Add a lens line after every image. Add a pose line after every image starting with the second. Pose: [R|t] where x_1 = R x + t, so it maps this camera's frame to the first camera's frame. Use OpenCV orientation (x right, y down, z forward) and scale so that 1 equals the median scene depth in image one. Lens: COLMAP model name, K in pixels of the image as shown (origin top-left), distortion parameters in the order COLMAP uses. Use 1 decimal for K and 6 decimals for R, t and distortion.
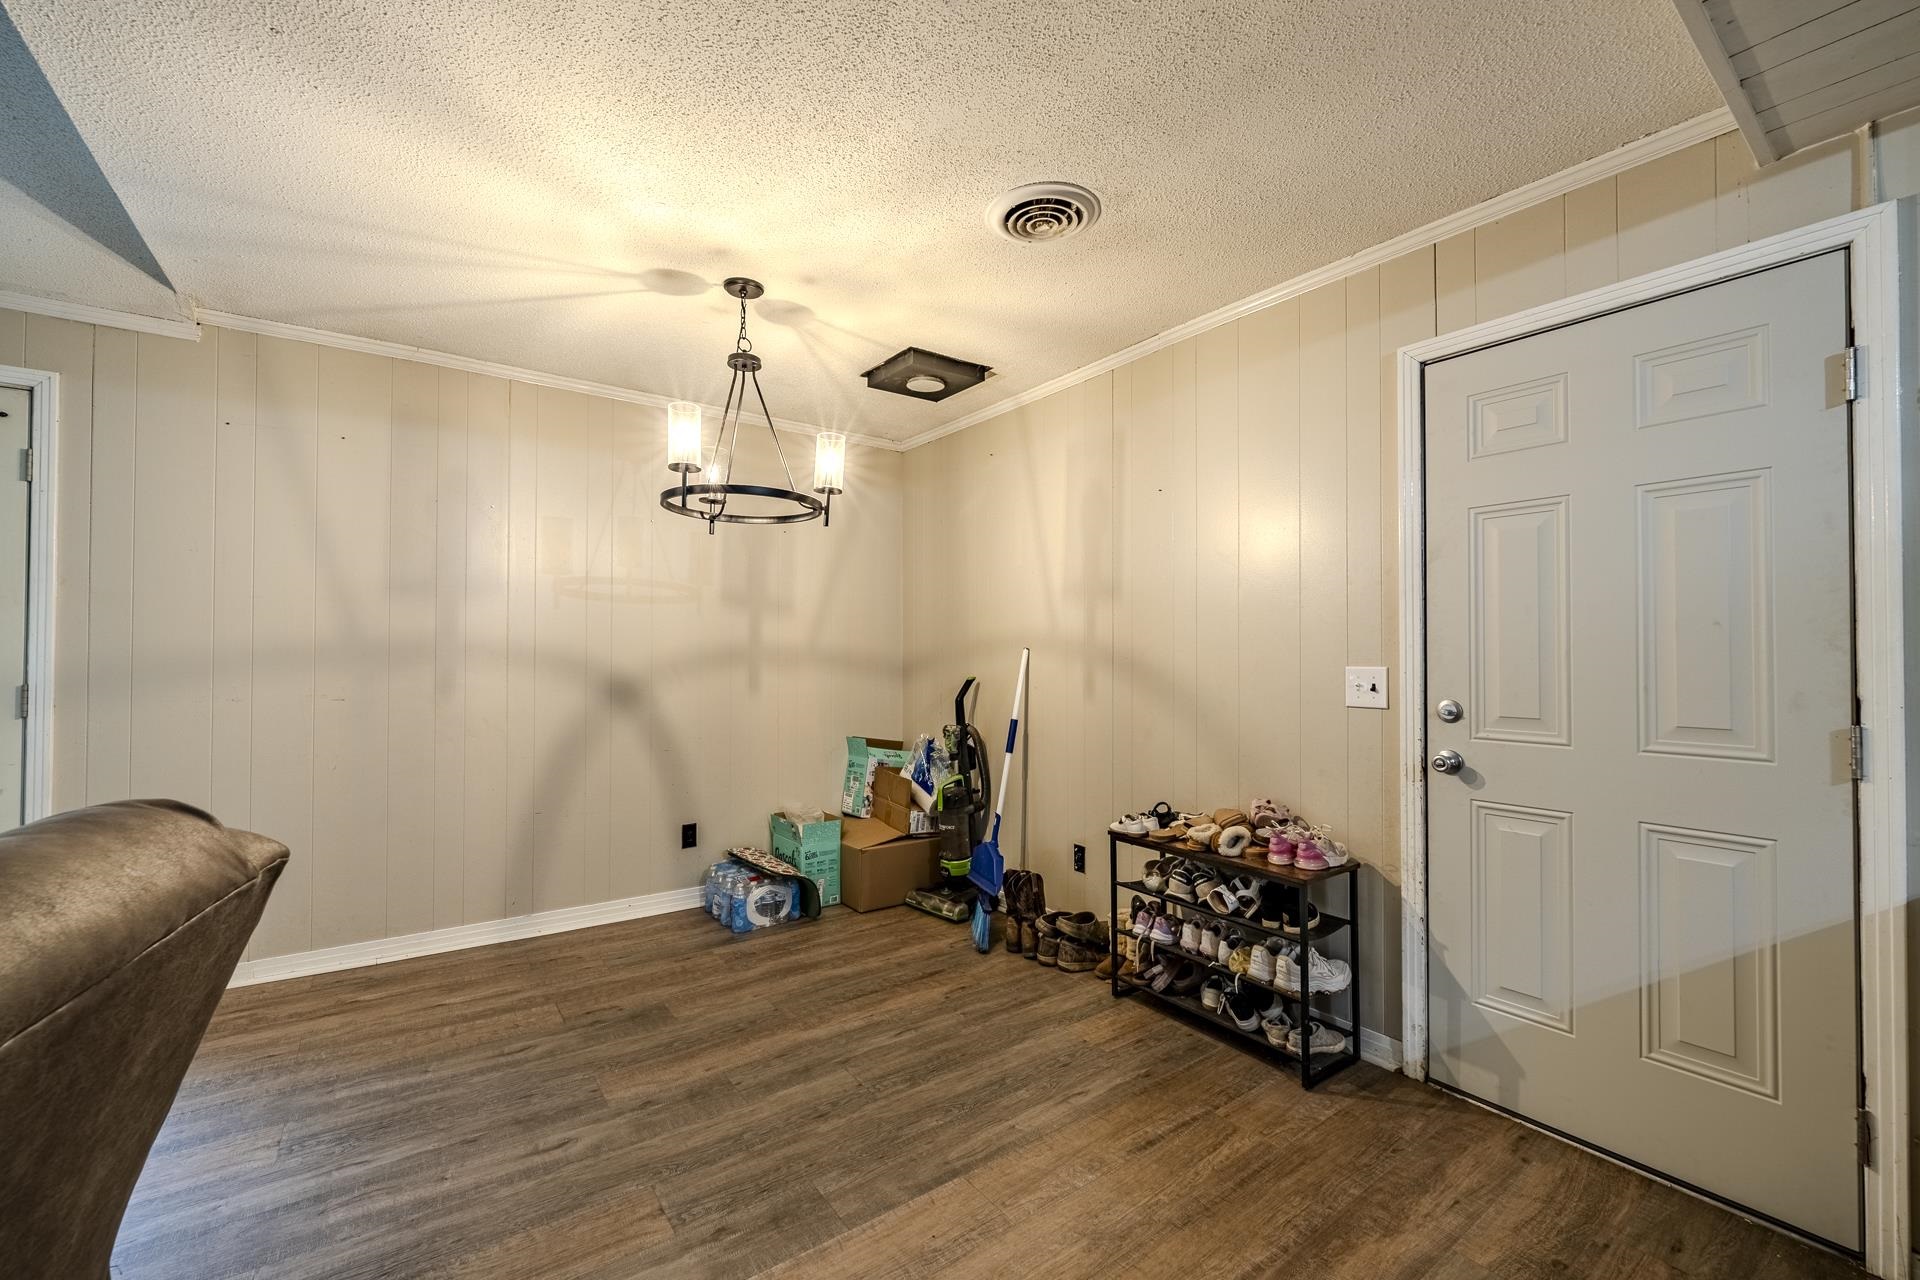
lens RADIAL K [[775.8, 0, 953.9], [0, 775.8, 642.5], [0, 0, 1]] dist [0.000727, -0.000696]
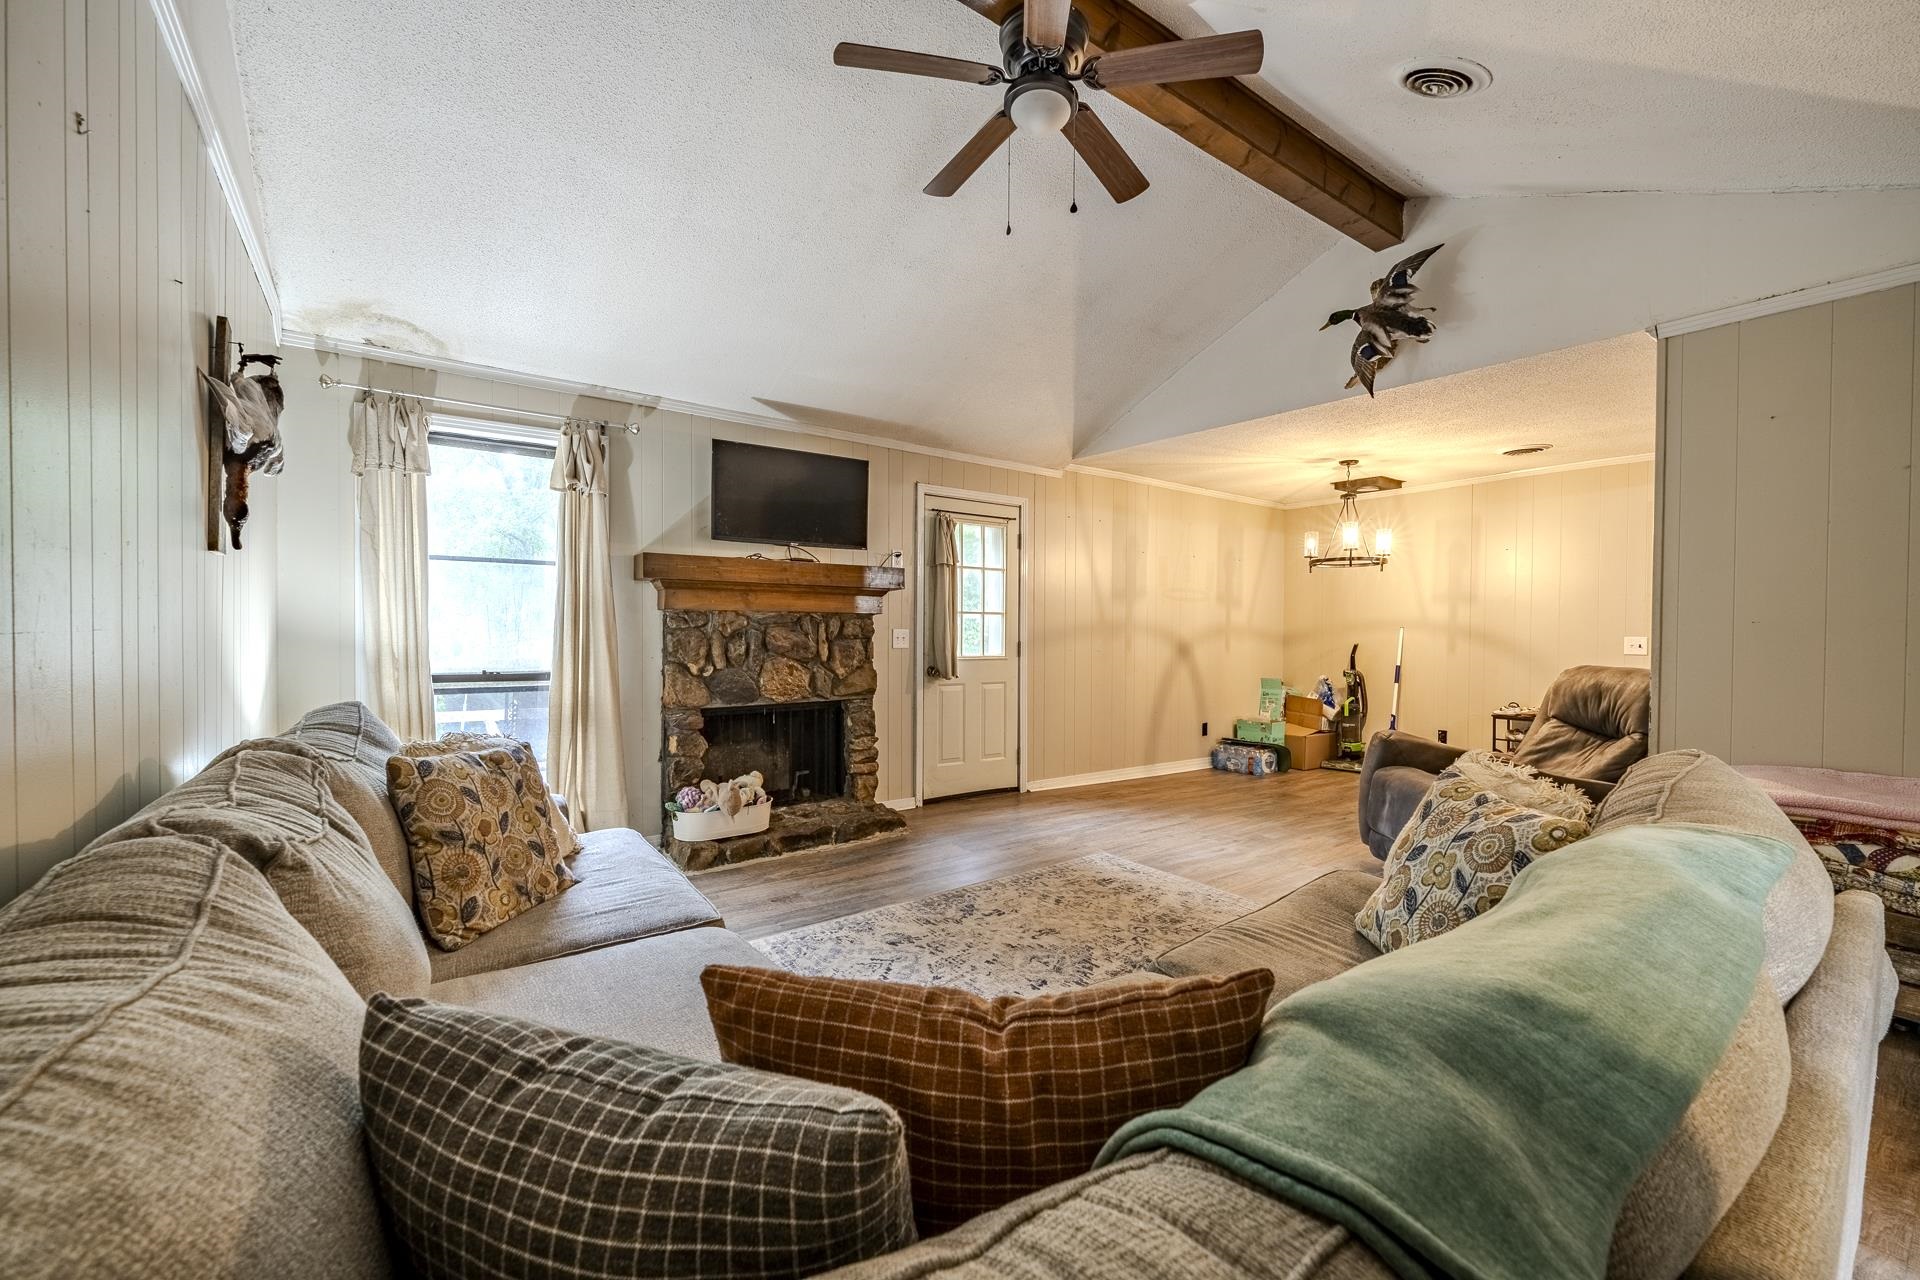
lens RADIAL K [[775.8, 0, 951.2], [0, 775.8, 645.9], [0, 0, 1]] dist [0.000727, -0.000696]
pose [[0.999975, 0.006246, -0.003449, -0.974591], [-0.006127, 0.999423, 0.033421, -0.004223], [0.003656, -0.033399, 0.999435, -0.854505]]
